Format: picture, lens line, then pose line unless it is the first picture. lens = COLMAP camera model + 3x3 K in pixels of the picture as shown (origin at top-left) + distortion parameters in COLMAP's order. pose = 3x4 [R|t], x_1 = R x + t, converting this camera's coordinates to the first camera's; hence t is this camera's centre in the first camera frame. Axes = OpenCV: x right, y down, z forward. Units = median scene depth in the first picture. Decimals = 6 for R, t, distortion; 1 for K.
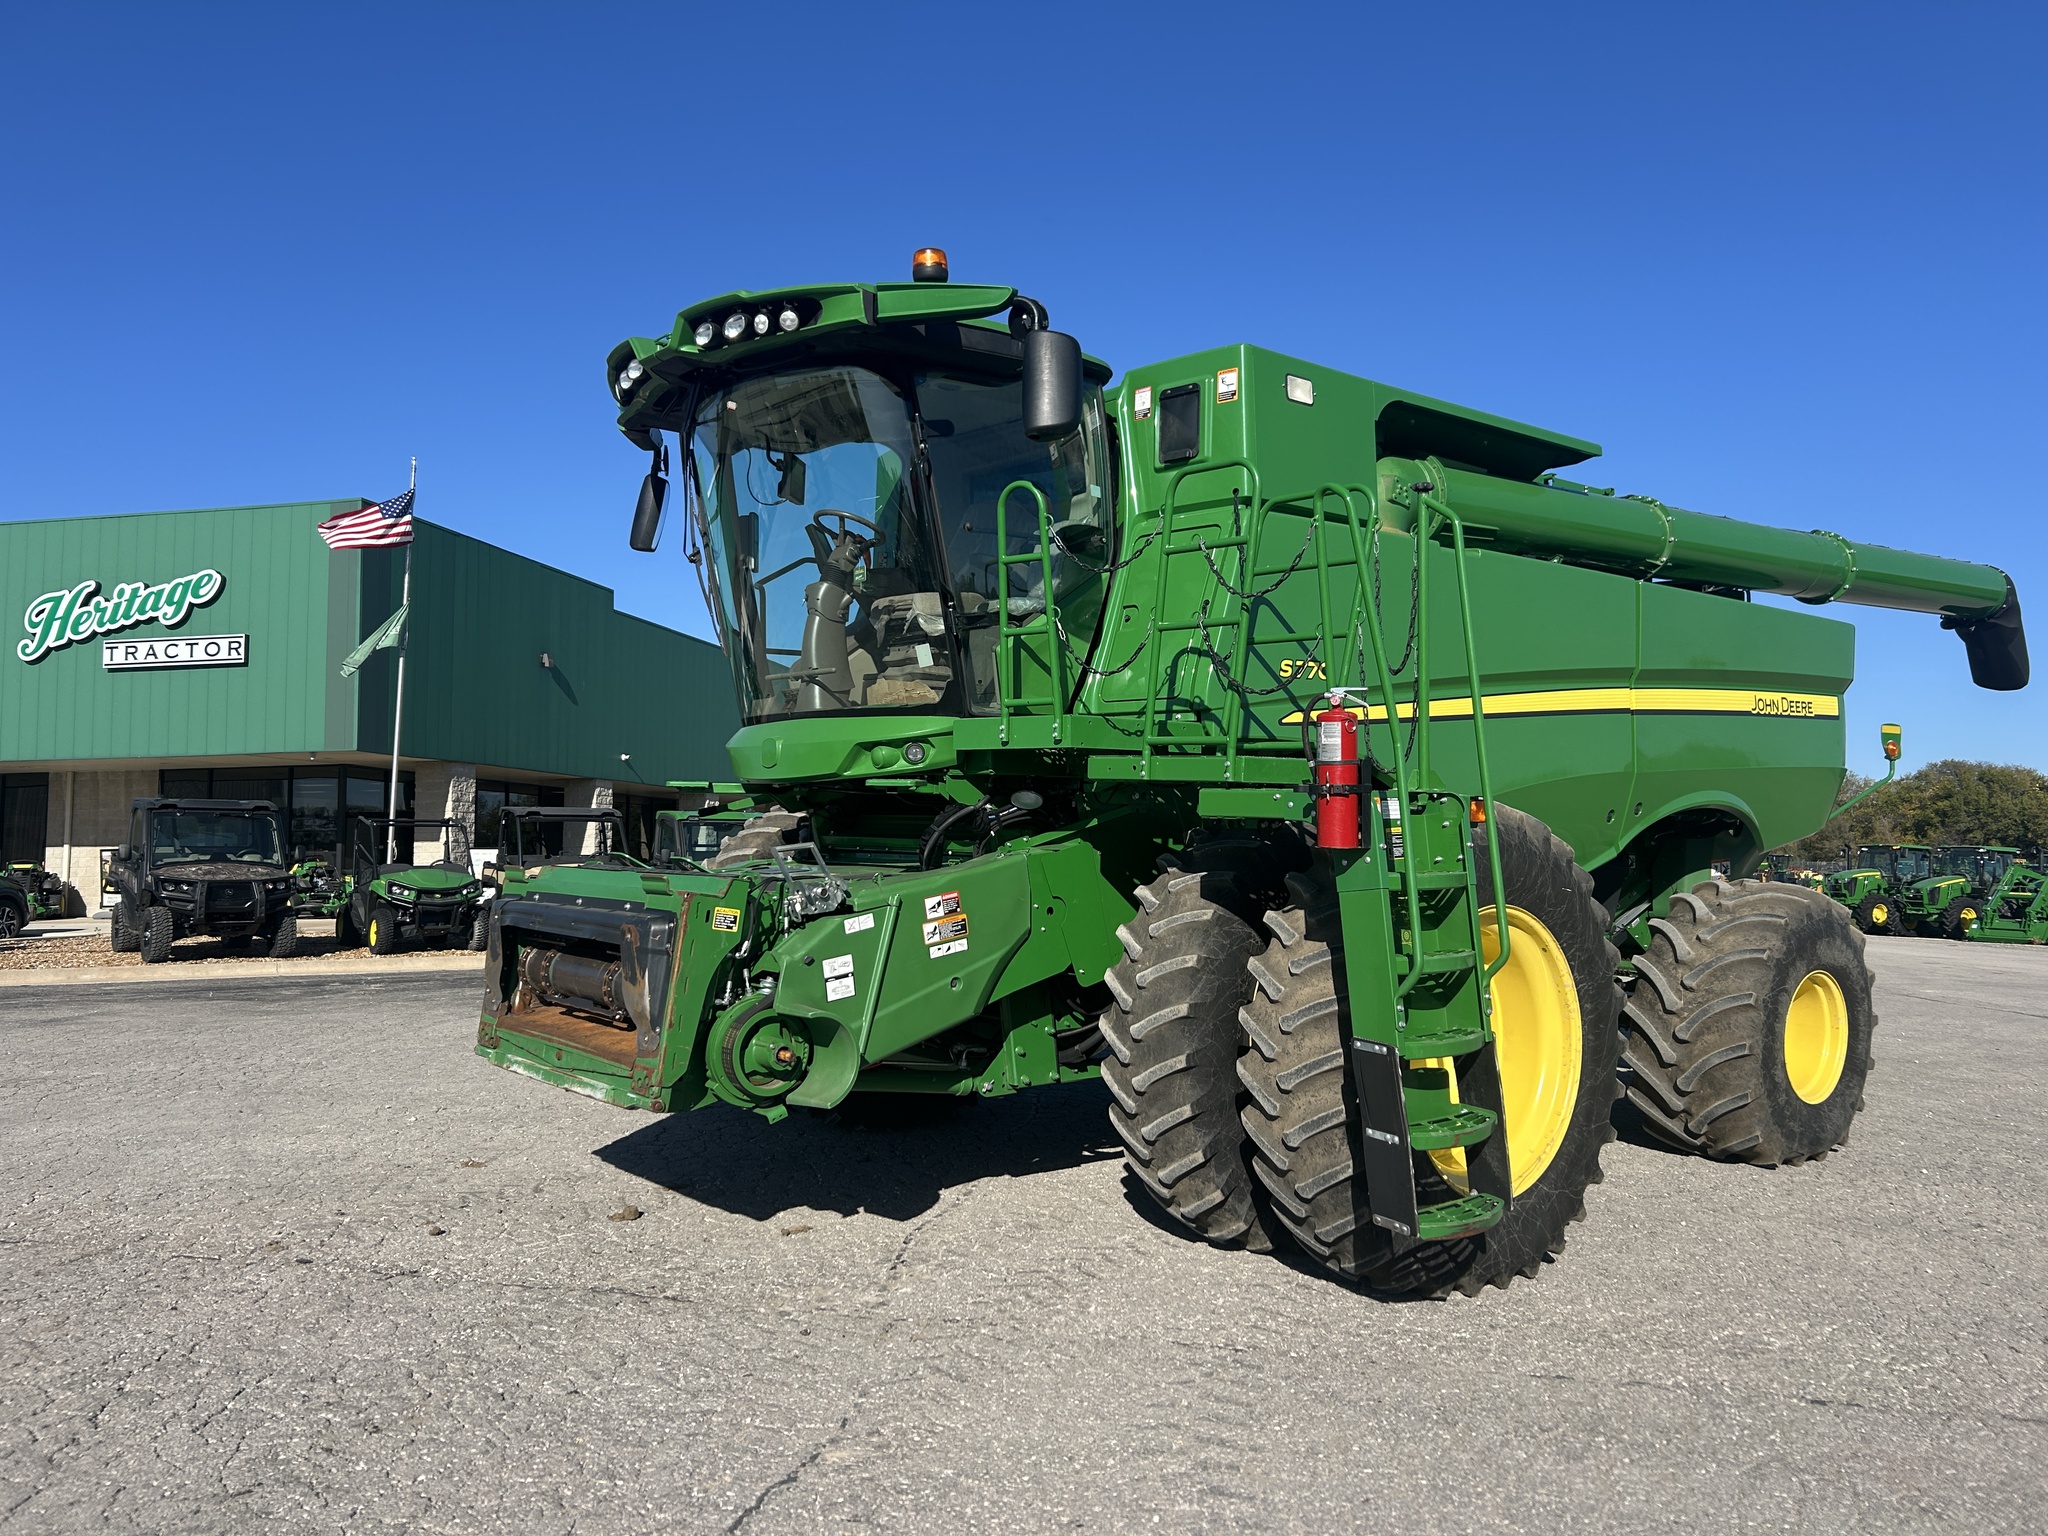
lens RADIAL K [[1594.4, 0, 1024.0], [0, 1594.4, 768.0], [0, 0, 1]] dist [0.082574, 0.000326]
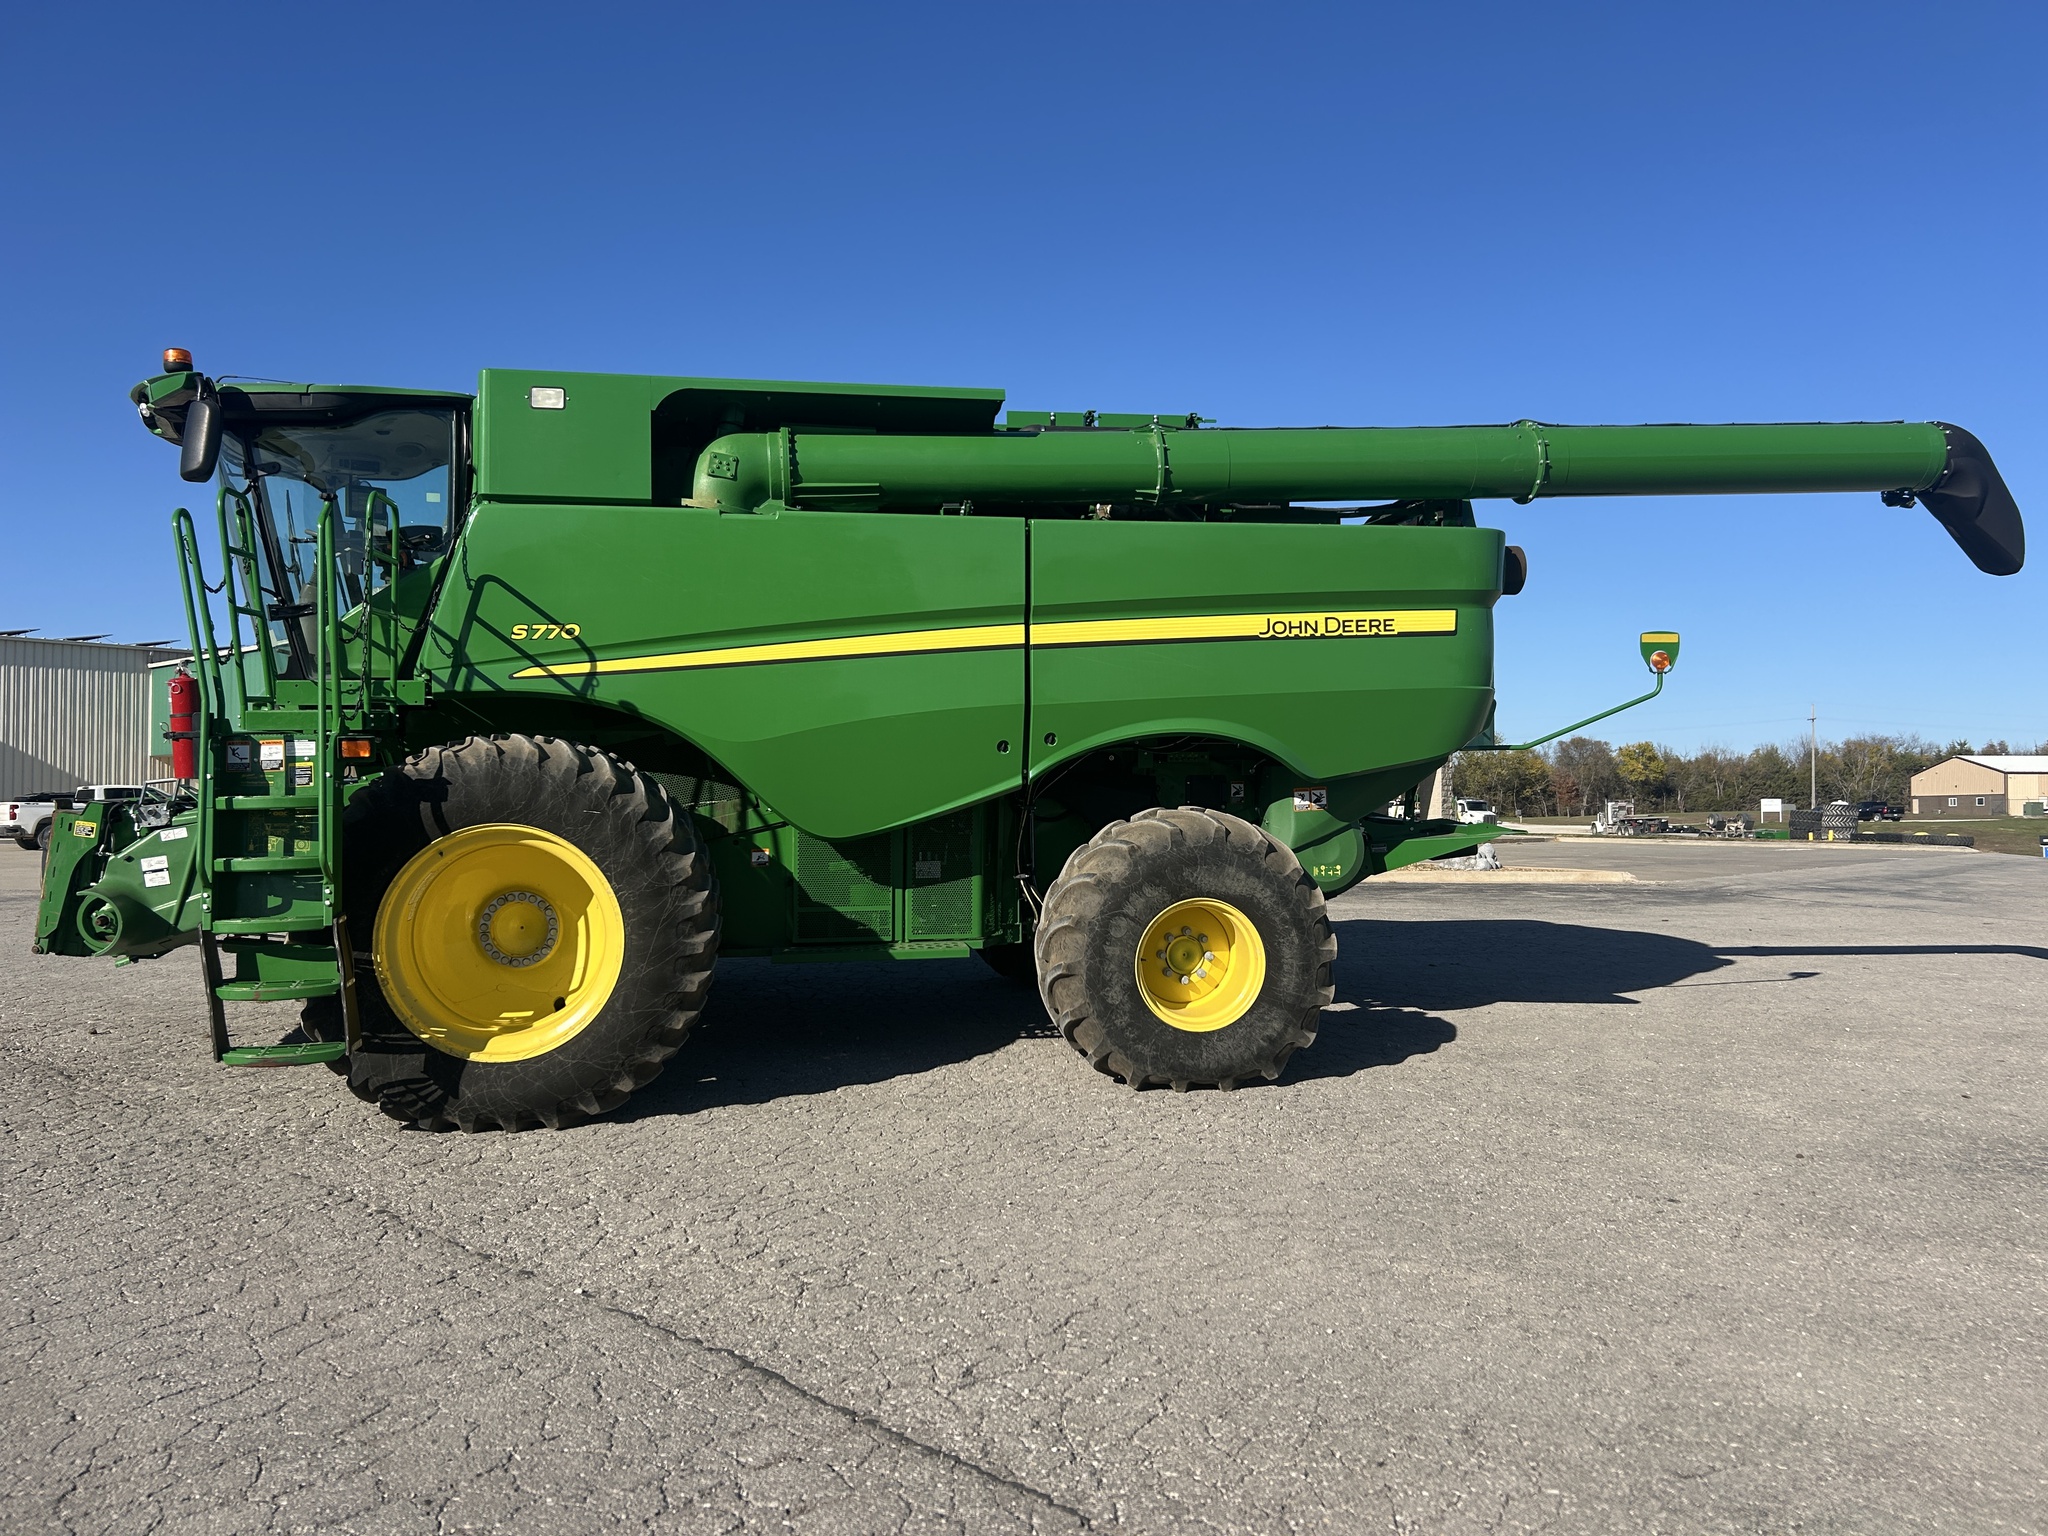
lens RADIAL K [[1633.8, 0, 1024.0], [0, 1633.8, 768.0], [0, 0, 1]] dist [0.081368, -0.095060]
pose [[0.859725, -0.008317, -0.510689, 1.212927], [0.029084, 0.999042, 0.032691, 0.012412], [0.509928, -0.042959, 0.859144, 0.119806]]
